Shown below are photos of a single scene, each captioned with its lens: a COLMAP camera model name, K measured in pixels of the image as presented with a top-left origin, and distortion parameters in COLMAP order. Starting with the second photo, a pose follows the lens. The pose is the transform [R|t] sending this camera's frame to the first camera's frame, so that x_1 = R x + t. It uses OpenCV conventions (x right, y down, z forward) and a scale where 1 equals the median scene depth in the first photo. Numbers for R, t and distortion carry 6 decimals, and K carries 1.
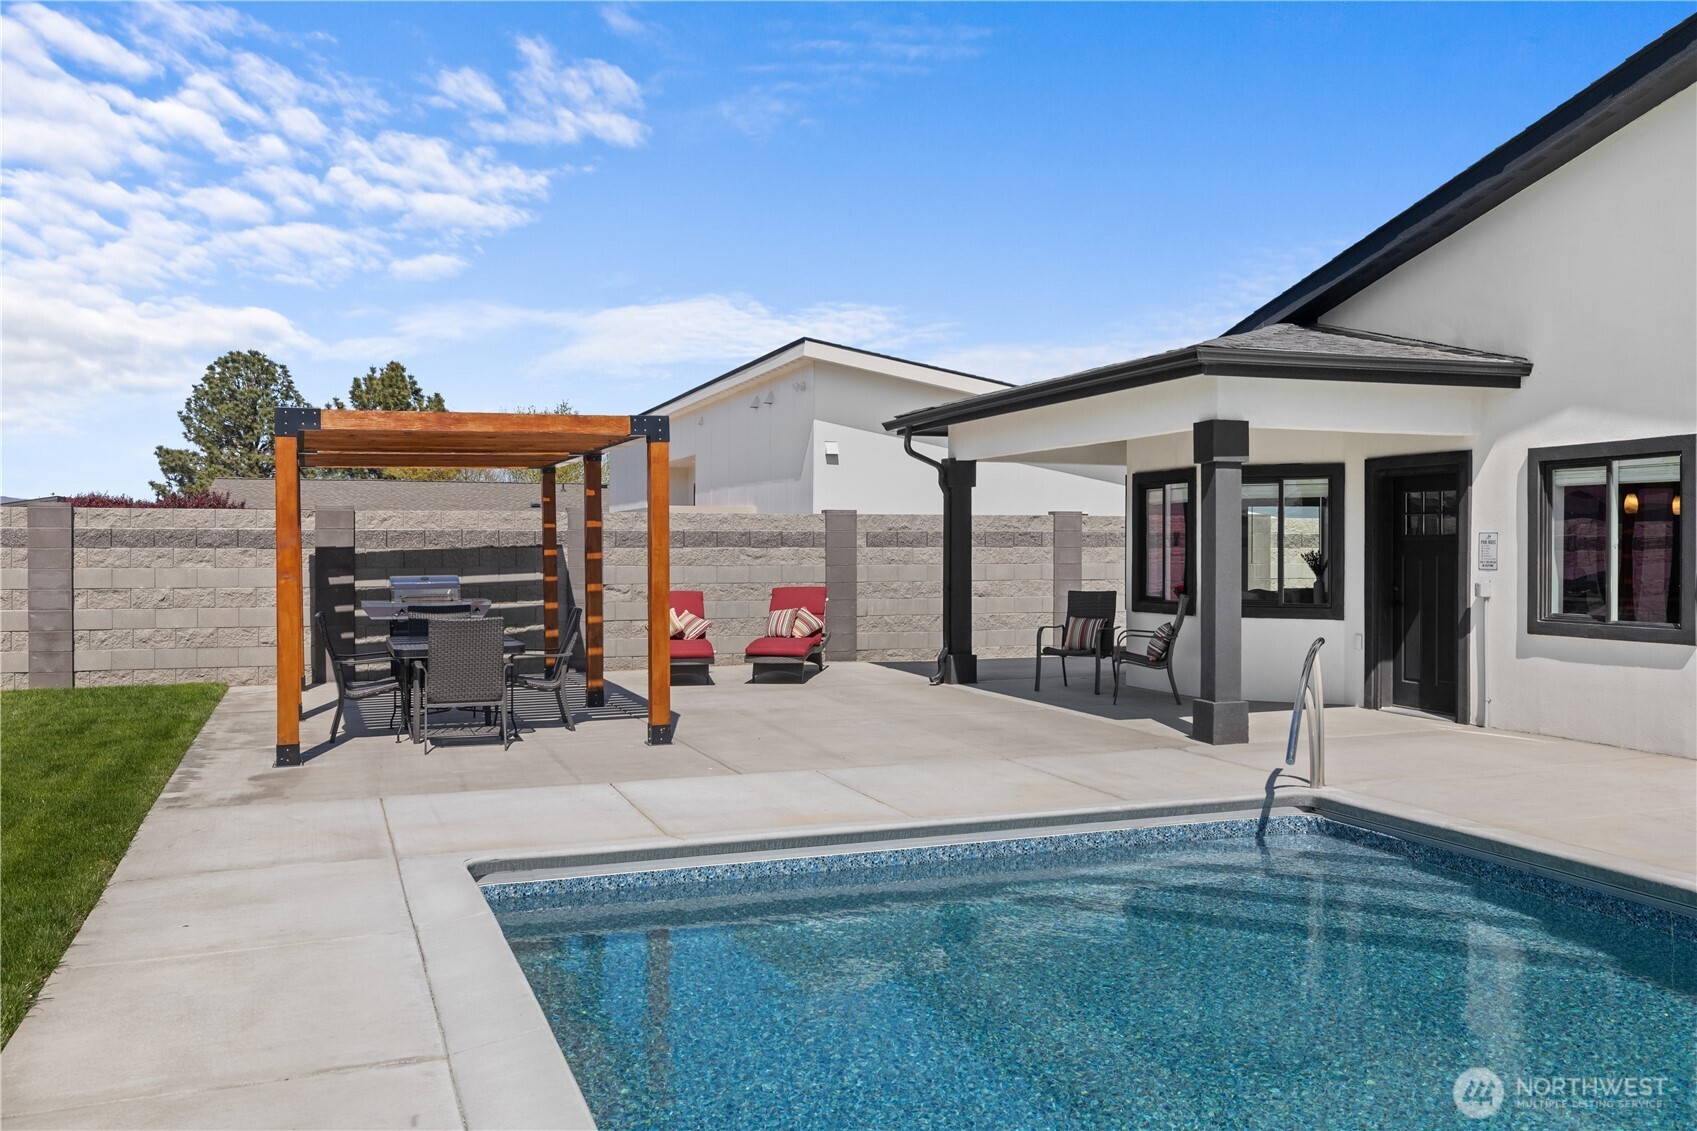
lens RADIAL K [[1411.5, 0, 848.5], [0, 1411.5, 565.5], [0, 0, 1]] dist [0.005386, 0.001065]
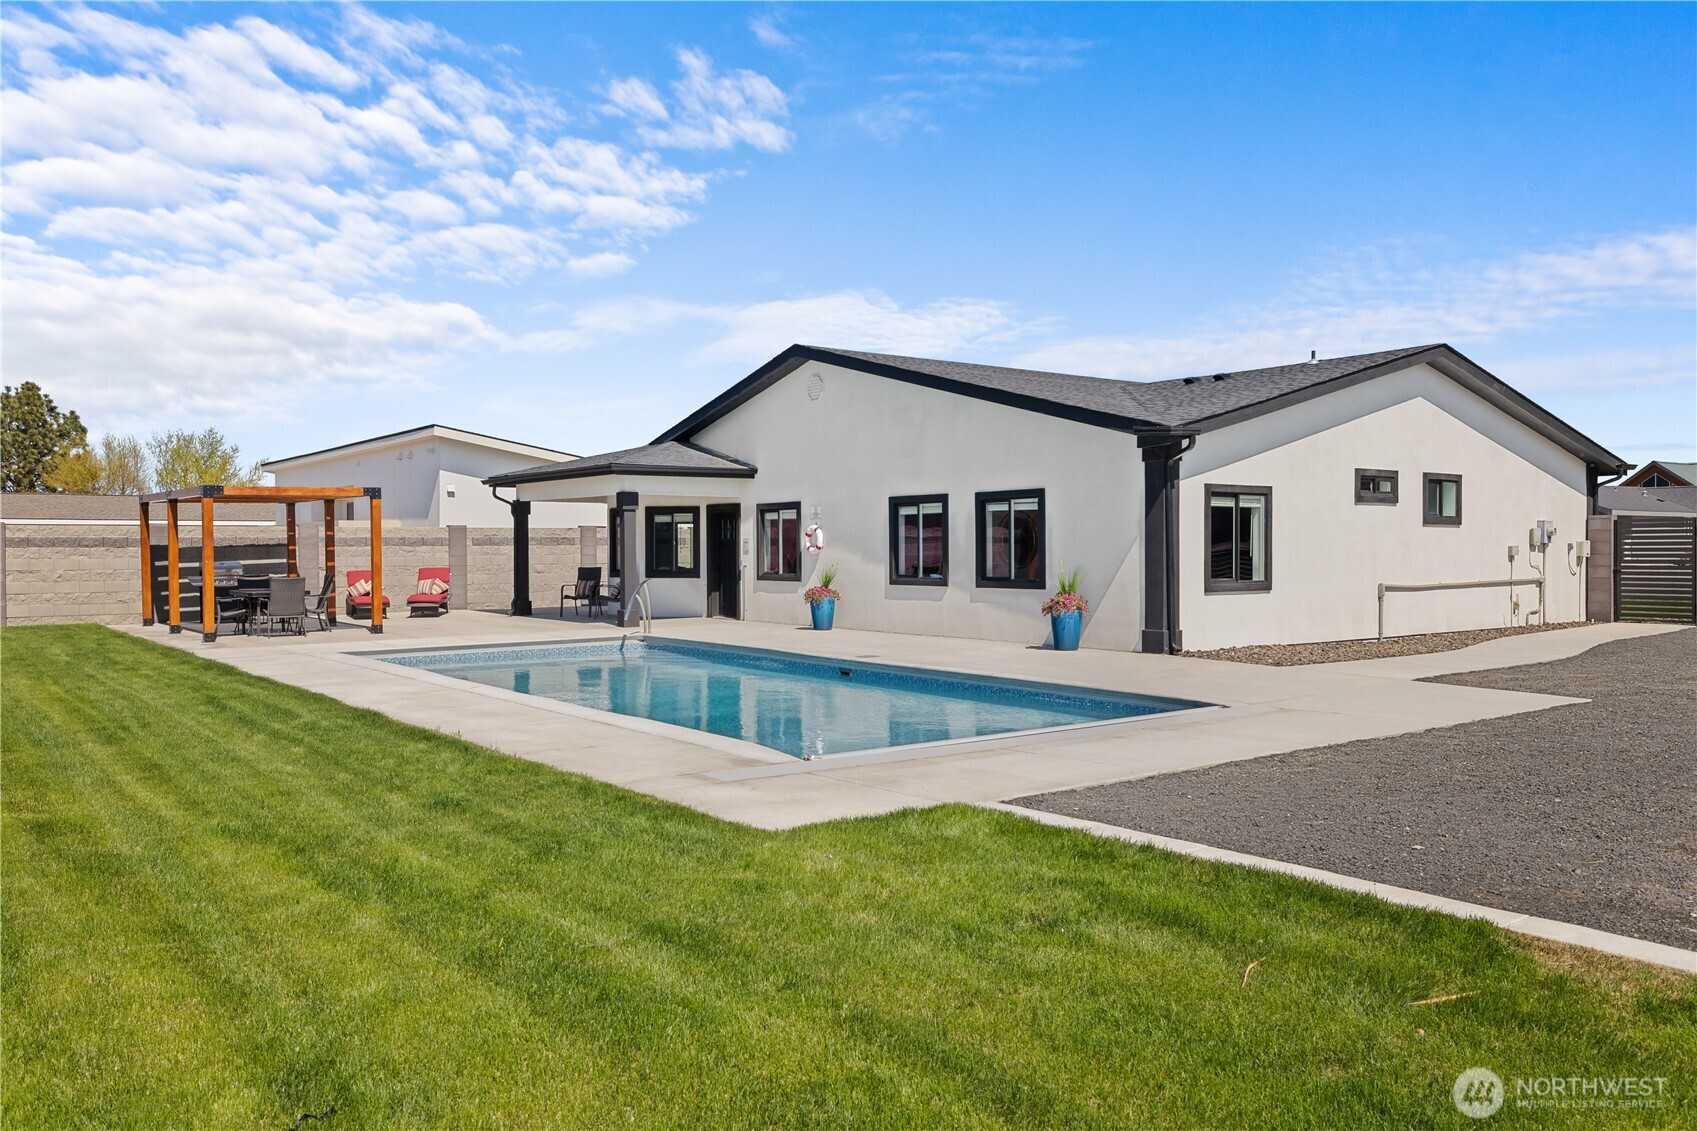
lens RADIAL K [[1282.3, 0, 848.5], [0, 1282.3, 565.5], [0, 0, 1]] dist [0.000320, 0.001239]
pose [[0.955703, -0.007700, 0.294232, -0.011982], [0.007135, 0.999970, 0.002994, 0.012381], [-0.294246, -0.000762, 0.955729, -0.817464]]
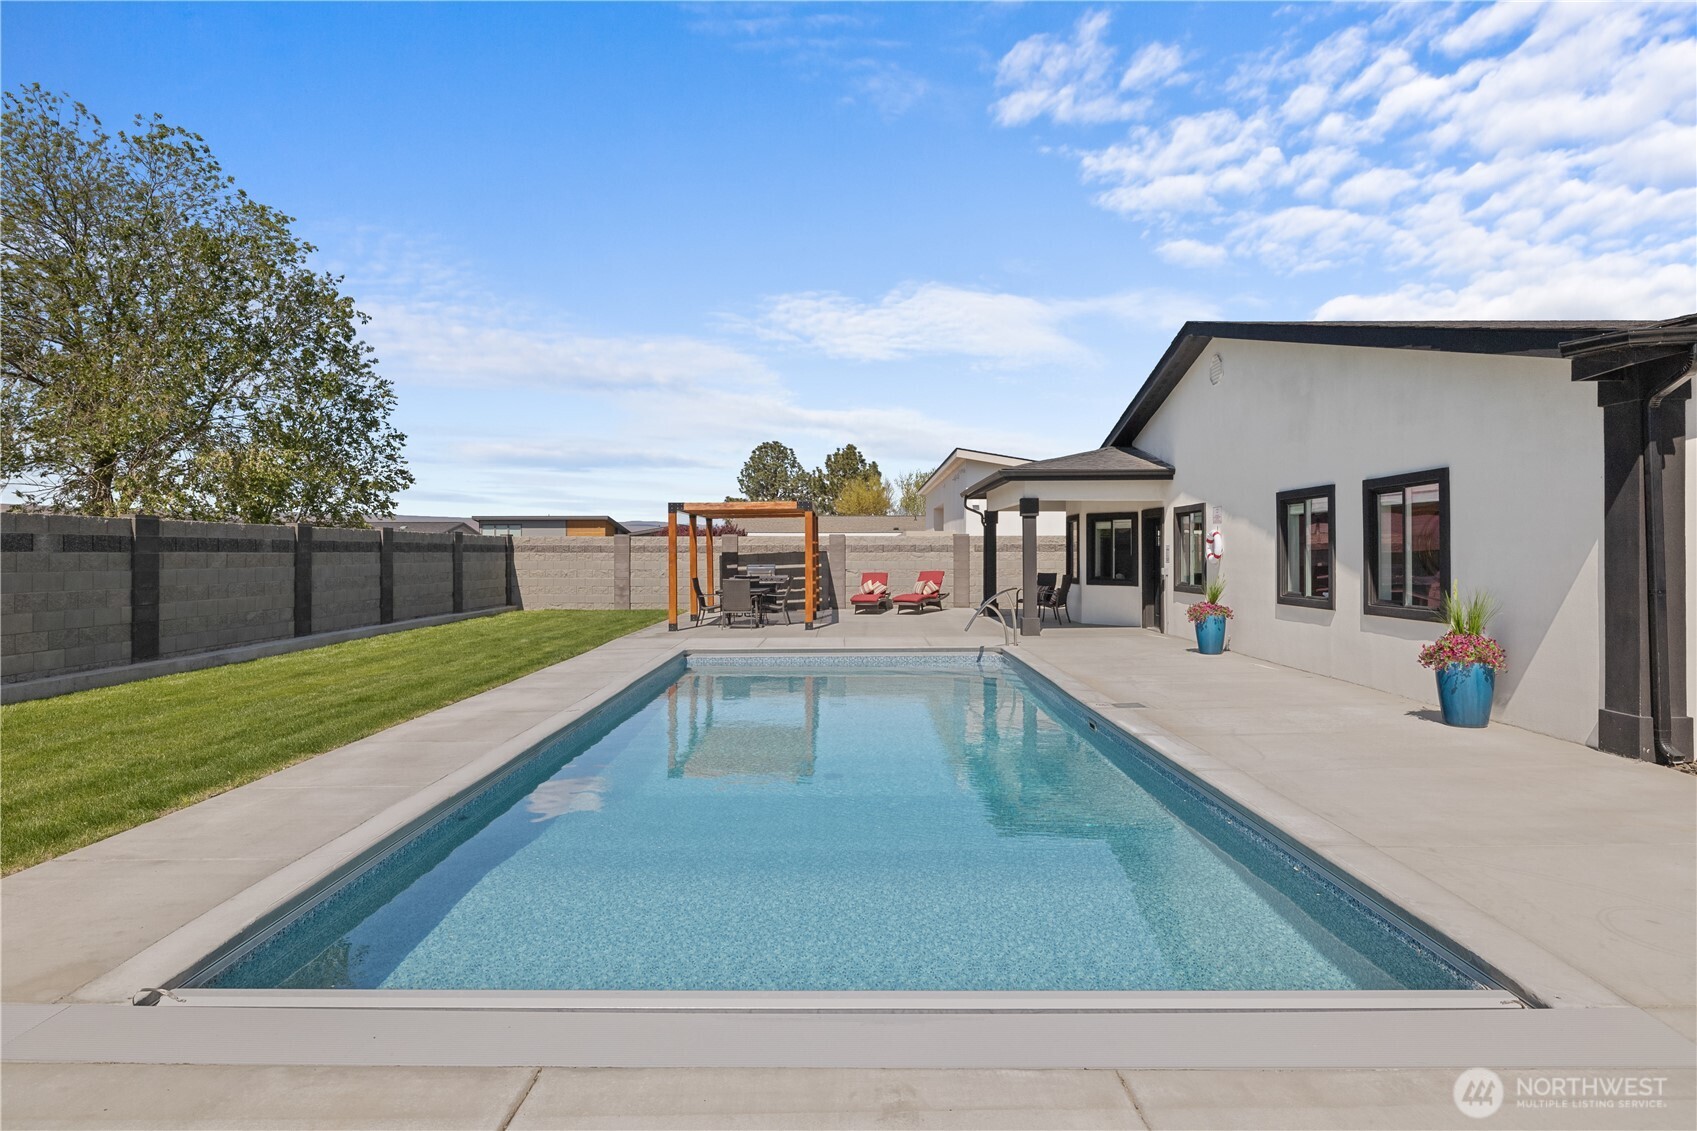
lens RADIAL K [[941.7, 0, 848.5], [0, 941.7, 565.5], [0, 0, 1]] dist [-0.001188, -0.000400]
pose [[0.939265, 0.003771, -0.343172, 0.360146], [-0.003179, 0.999992, 0.002287, 0.004478], [0.343178, -0.001057, 0.939270, -0.396388]]
